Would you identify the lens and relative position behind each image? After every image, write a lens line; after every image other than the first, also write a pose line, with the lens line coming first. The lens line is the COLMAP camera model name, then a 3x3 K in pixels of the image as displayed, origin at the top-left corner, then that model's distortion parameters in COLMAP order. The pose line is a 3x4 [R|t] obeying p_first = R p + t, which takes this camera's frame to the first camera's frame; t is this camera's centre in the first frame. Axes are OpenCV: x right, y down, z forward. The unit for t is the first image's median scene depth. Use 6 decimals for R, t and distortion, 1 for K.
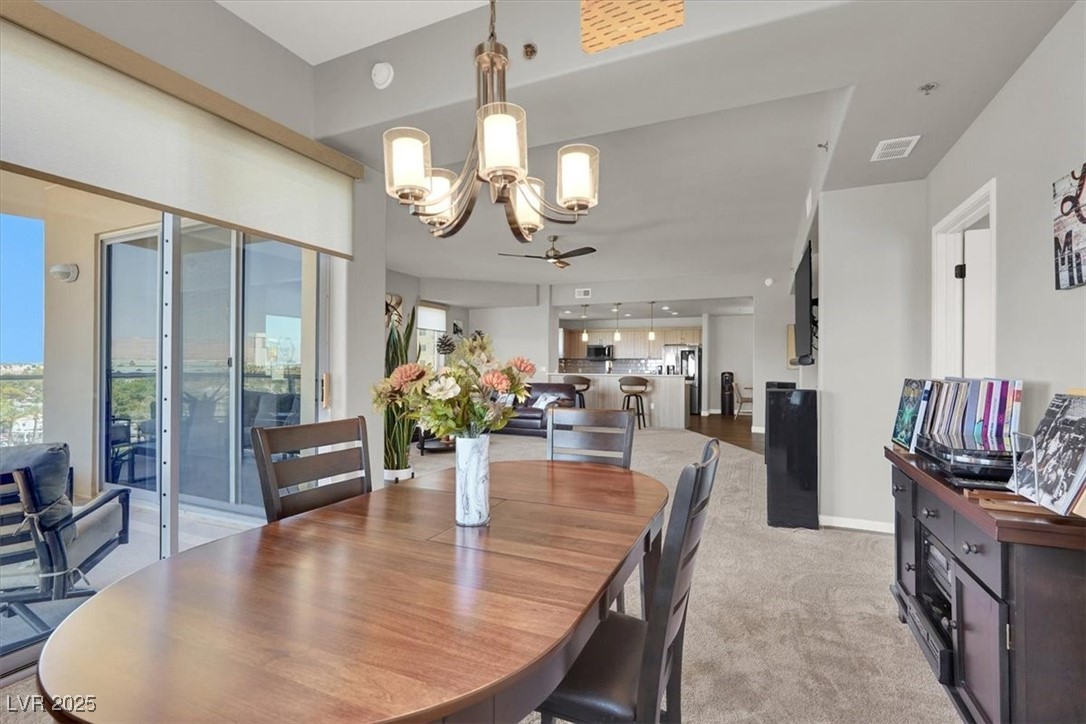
lens RADIAL K [[493.4, 0, 543.0], [0, 493.4, 362.0], [0, 0, 1]] dist [-0.004339, 0.000455]
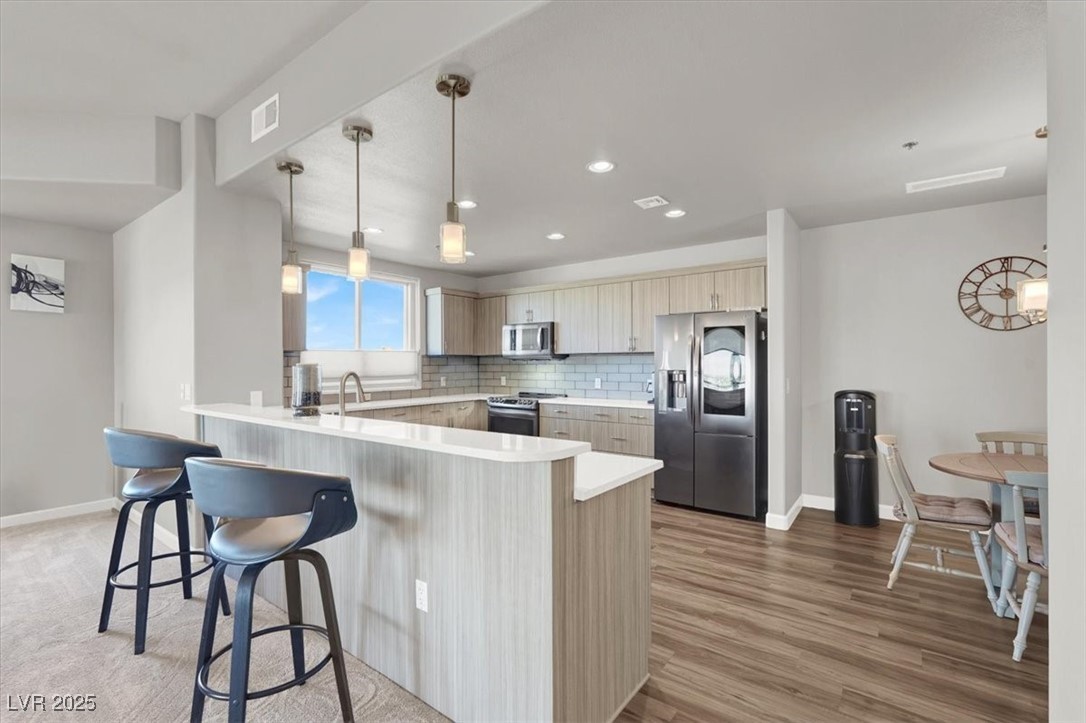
lens RADIAL K [[484.6, 0, 543.0], [0, 484.6, 361.5], [0, 0, 1]] dist [-0.002407, 0.000464]
pose [[0.976750, -0.013117, -0.213980, 0.244084], [0.013872, 0.999902, 0.002026, -0.001583], [0.213932, -0.004947, 0.976836, 0.650378]]
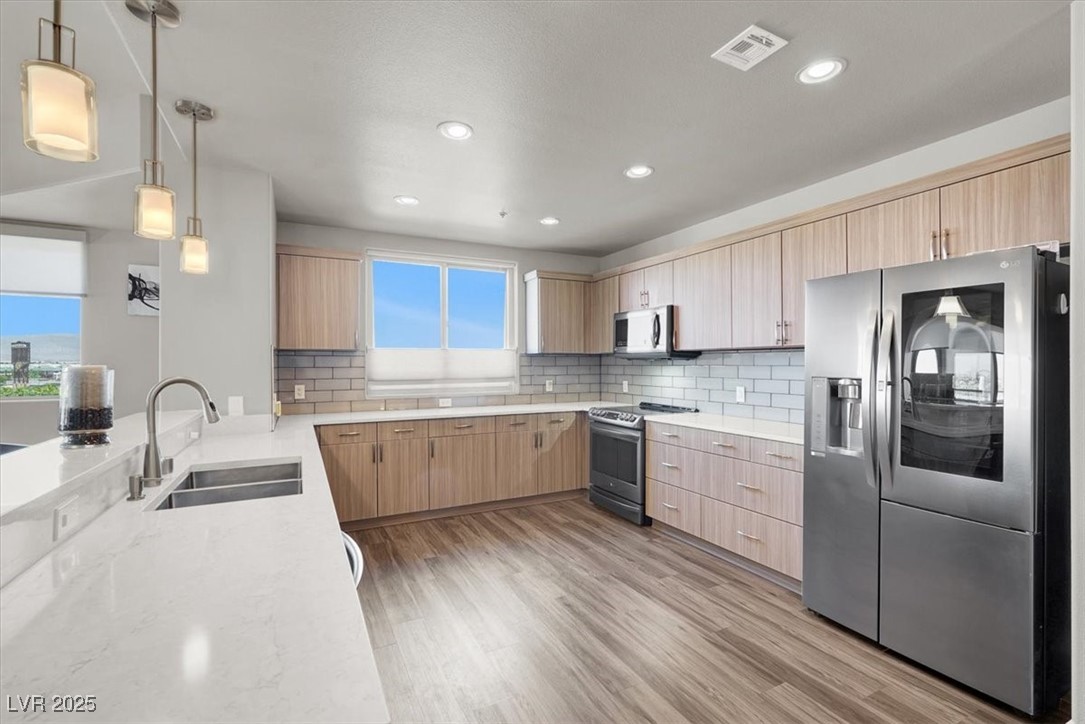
lens RADIAL K [[484.2, 0, 542.5], [0, 484.2, 362.0], [0, 0, 1]] dist [-0.002407, 0.000464]
pose [[0.783545, -0.012204, -0.621215, 0.288782], [0.013882, 0.999901, -0.002135, -0.000682], [0.621179, -0.006951, 0.783638, 0.795779]]
